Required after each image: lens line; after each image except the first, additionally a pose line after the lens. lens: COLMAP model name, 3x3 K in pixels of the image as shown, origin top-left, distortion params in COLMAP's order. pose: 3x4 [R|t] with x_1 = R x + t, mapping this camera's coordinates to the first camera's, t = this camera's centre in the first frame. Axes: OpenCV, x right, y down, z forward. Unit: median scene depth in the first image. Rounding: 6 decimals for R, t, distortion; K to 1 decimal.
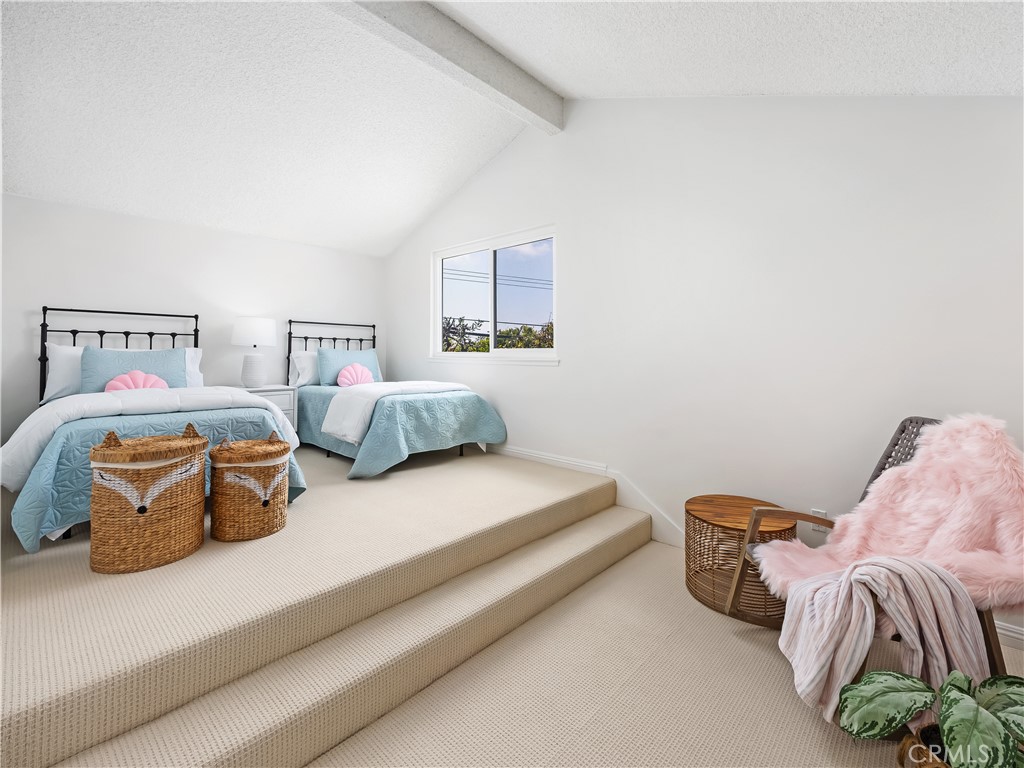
lens RADIAL K [[450.8, 0, 527.0], [0, 450.8, 383.0], [0, 0, 1]] dist [-0.001244, -0.000108]
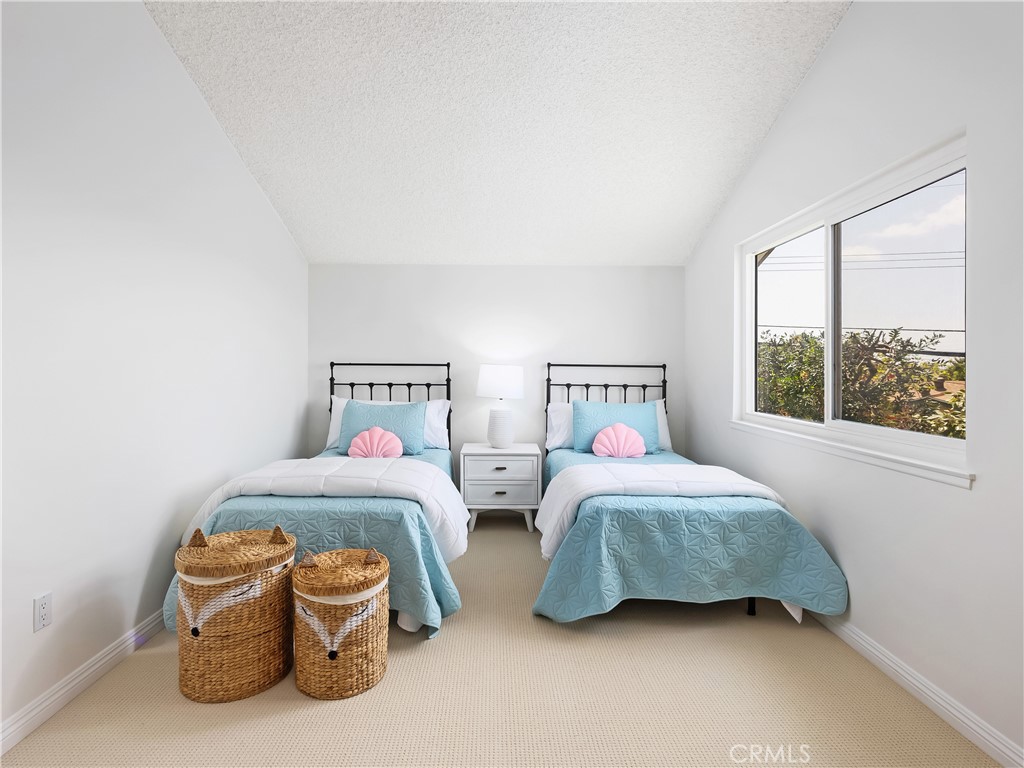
lens RADIAL K [[533.8, 0, 512.0], [0, 533.8, 384.0], [0, 0, 1]] dist [-0.000190, -0.000138]
pose [[0.677837, 0.025126, -0.734783, 0.144258], [-0.052262, 0.998534, -0.014067, -0.106494], [0.733352, 0.047936, 0.678157, 0.393693]]
